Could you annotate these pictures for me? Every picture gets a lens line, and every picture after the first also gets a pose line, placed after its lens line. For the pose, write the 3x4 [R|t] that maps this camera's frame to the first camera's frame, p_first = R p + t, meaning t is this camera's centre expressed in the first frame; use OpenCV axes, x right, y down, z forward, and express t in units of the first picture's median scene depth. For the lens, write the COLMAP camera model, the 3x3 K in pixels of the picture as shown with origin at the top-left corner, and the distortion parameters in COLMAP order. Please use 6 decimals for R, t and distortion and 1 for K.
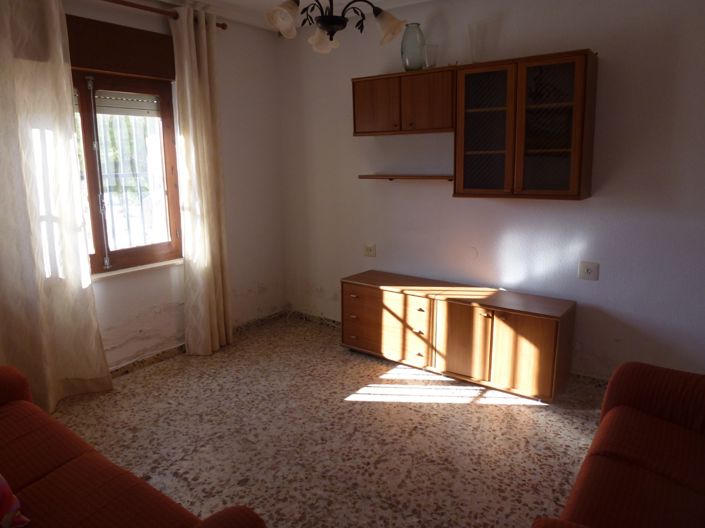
lens RADIAL K [[532.2, 0, 352.2], [0, 532.2, 262.6], [0, 0, 1]] dist [-0.000650, 0.001057]
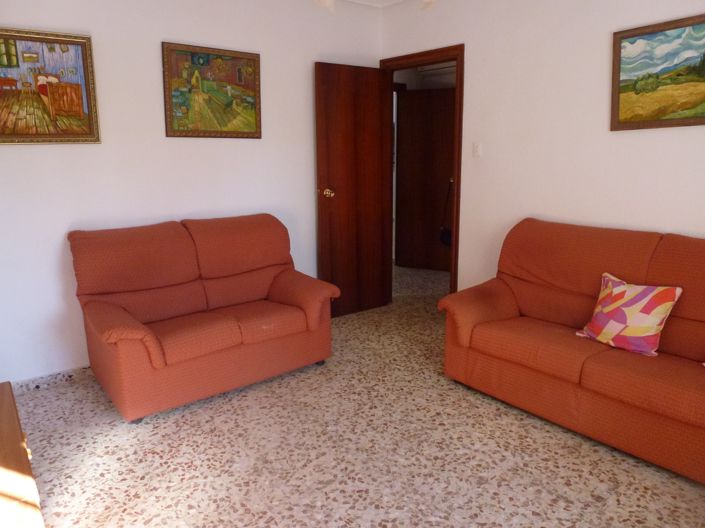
lens RADIAL K [[532.2, 0, 353.0], [0, 532.2, 263.2], [0, 0, 1]] dist [-0.000650, 0.001057]
pose [[-0.967026, -0.039569, 0.251587, -0.202687], [0.063635, 0.918982, 0.389131, -0.303924], [-0.246601, 0.392309, -0.886161, 1.699660]]
